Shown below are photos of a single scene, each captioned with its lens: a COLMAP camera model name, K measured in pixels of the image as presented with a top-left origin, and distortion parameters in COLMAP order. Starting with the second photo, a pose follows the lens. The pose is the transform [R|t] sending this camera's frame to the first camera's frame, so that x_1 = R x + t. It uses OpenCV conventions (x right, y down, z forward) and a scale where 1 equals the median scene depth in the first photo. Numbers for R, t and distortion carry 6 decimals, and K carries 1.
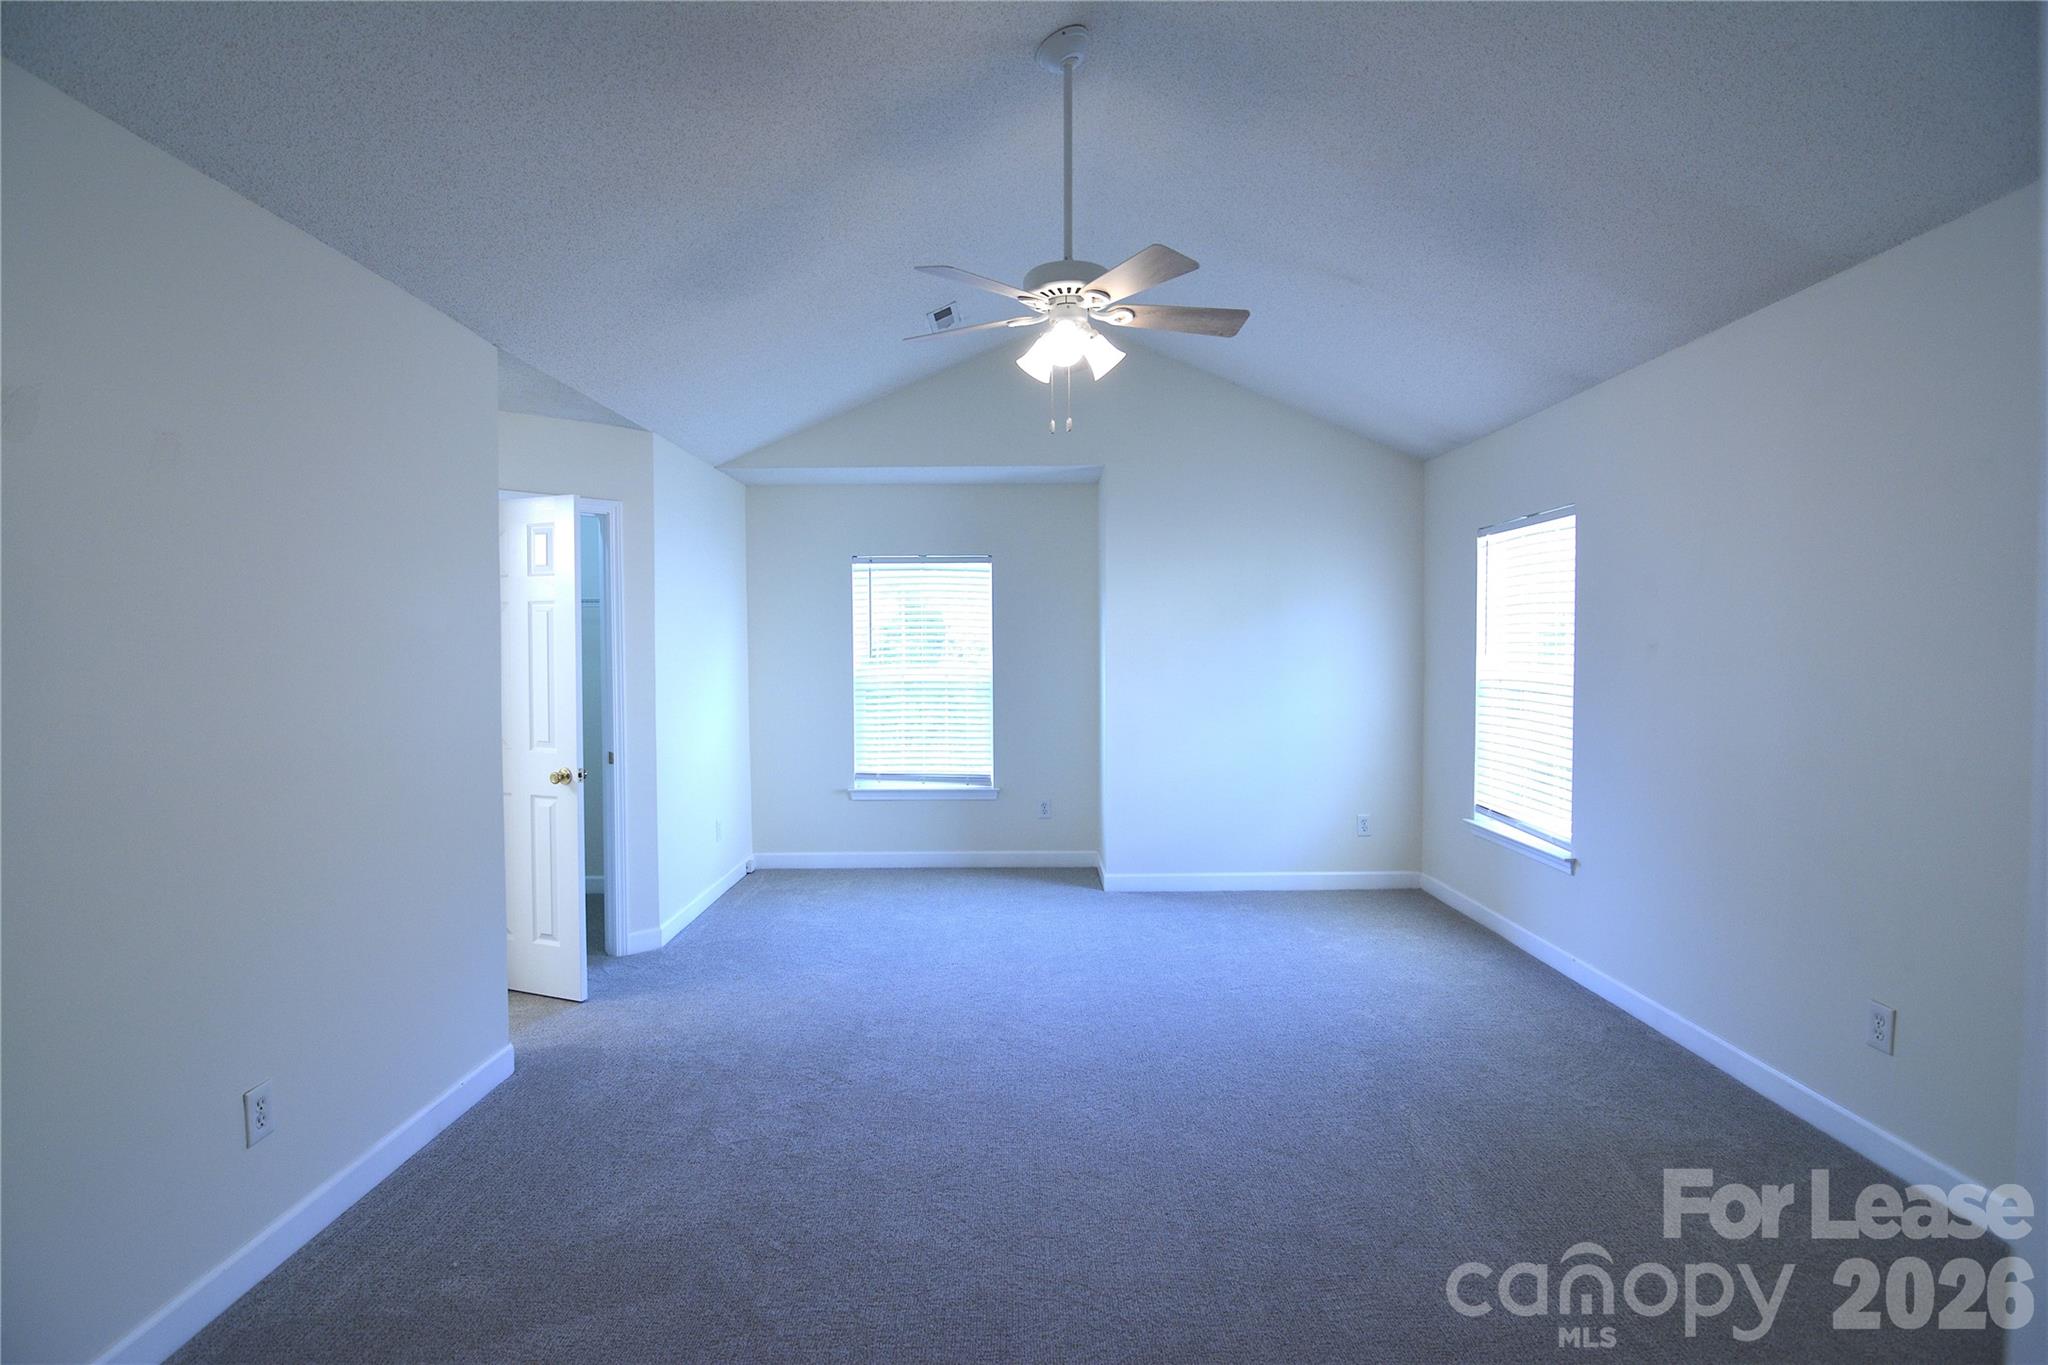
lens RADIAL K [[979.6, 0, 1017.3], [0, 979.6, 677.4], [0, 0, 1]] dist [-0.010975, -0.006499]
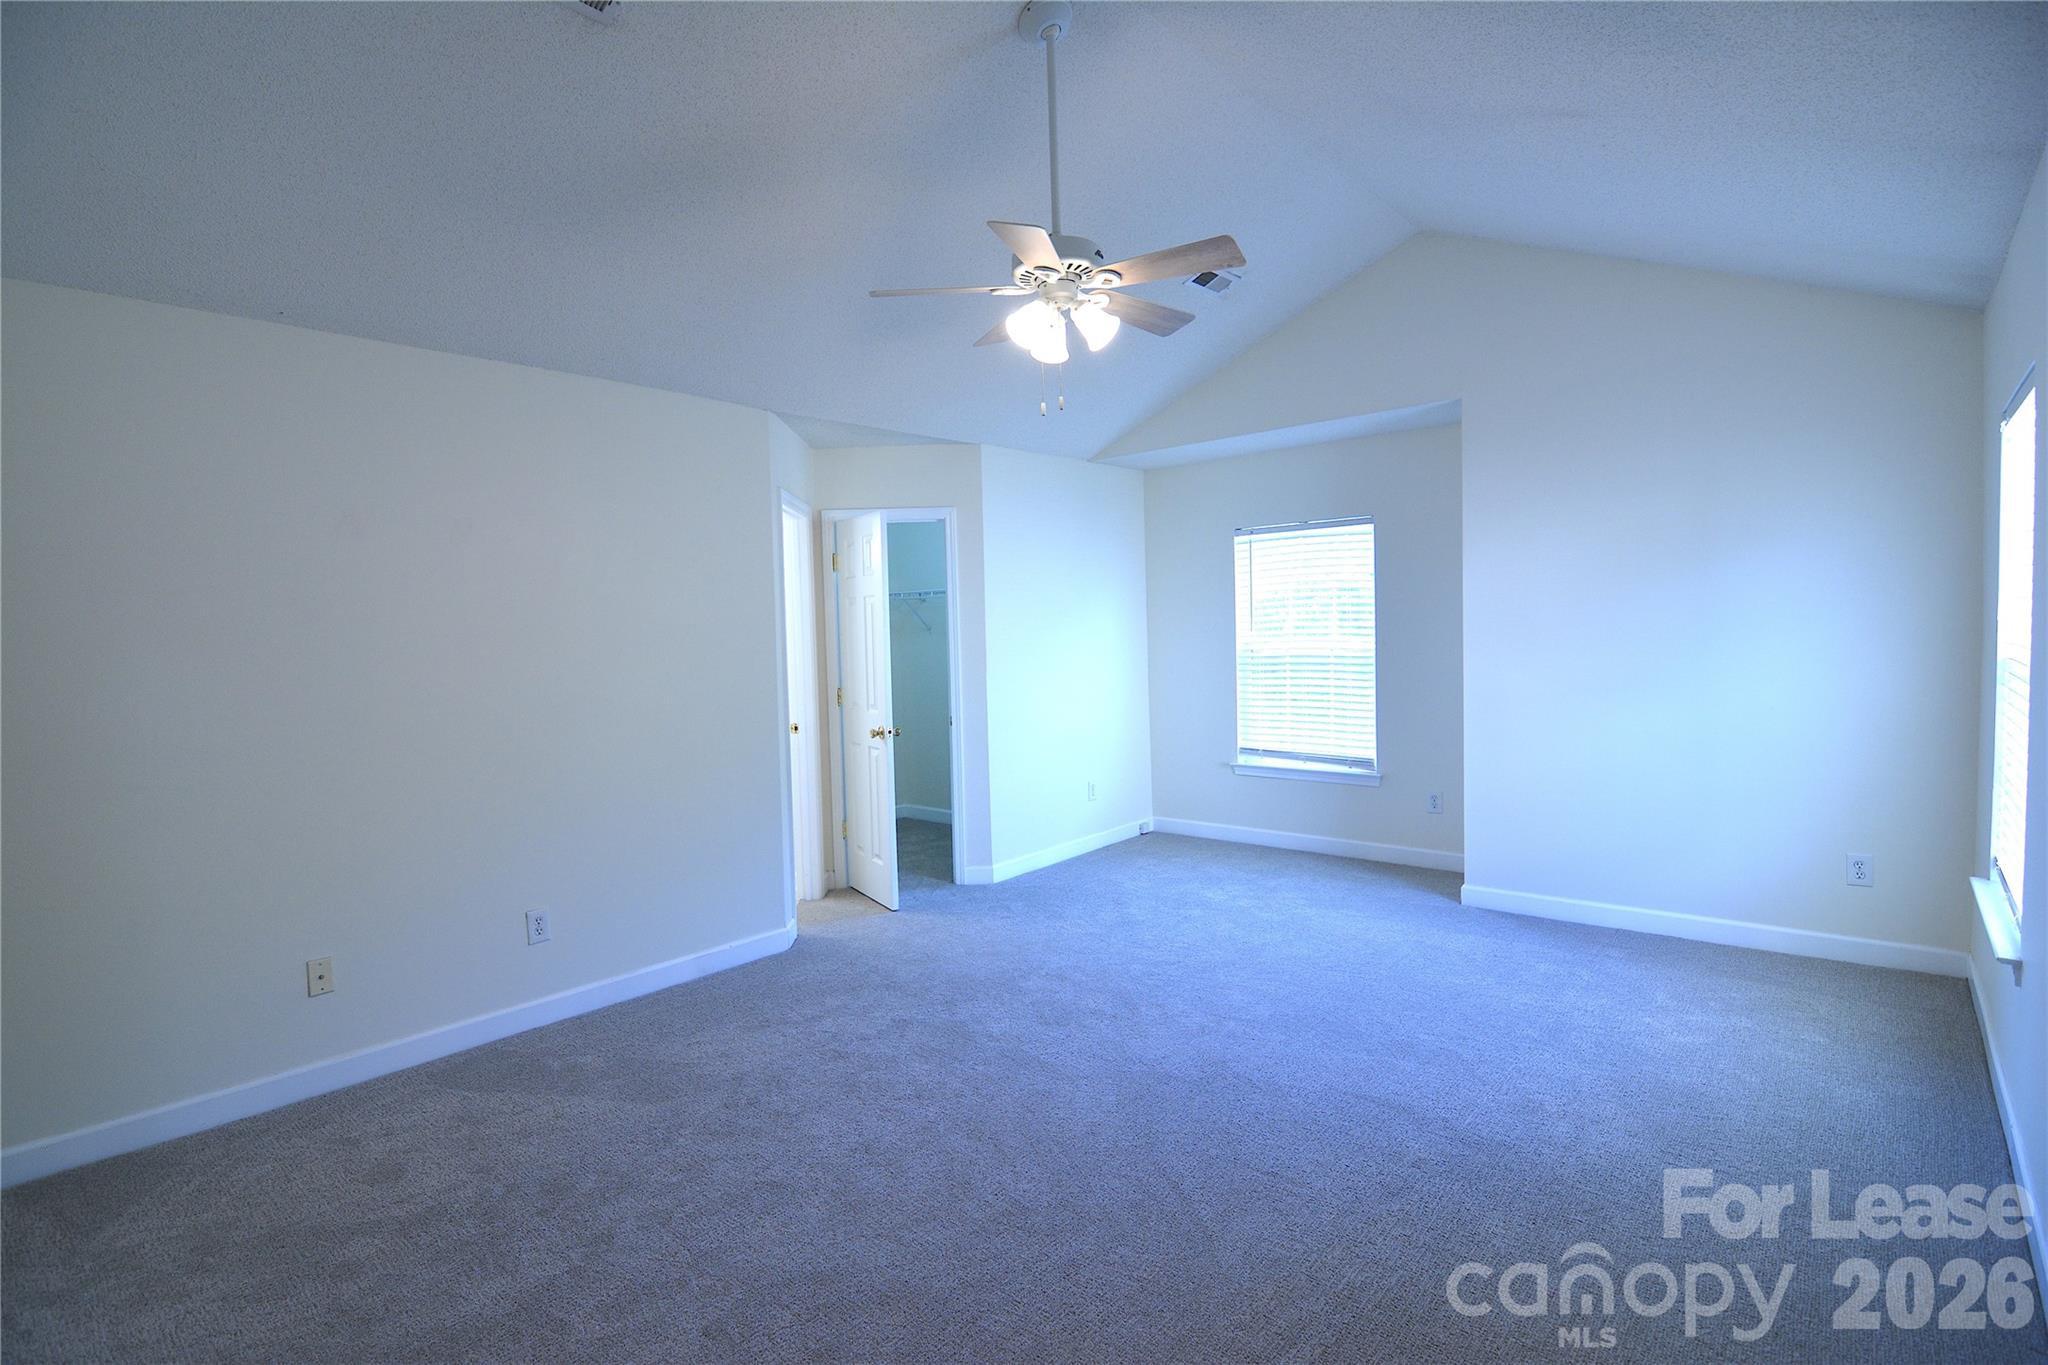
lens RADIAL K [[979.6, 0, 1018.0], [0, 979.6, 678.5], [0, 0, 1]] dist [-0.010975, -0.006499]
pose [[0.755725, 0.017735, -0.654649, 0.342994], [0.005415, 0.999430, 0.033327, -0.007228], [0.654867, -0.028730, 0.755198, 0.111131]]
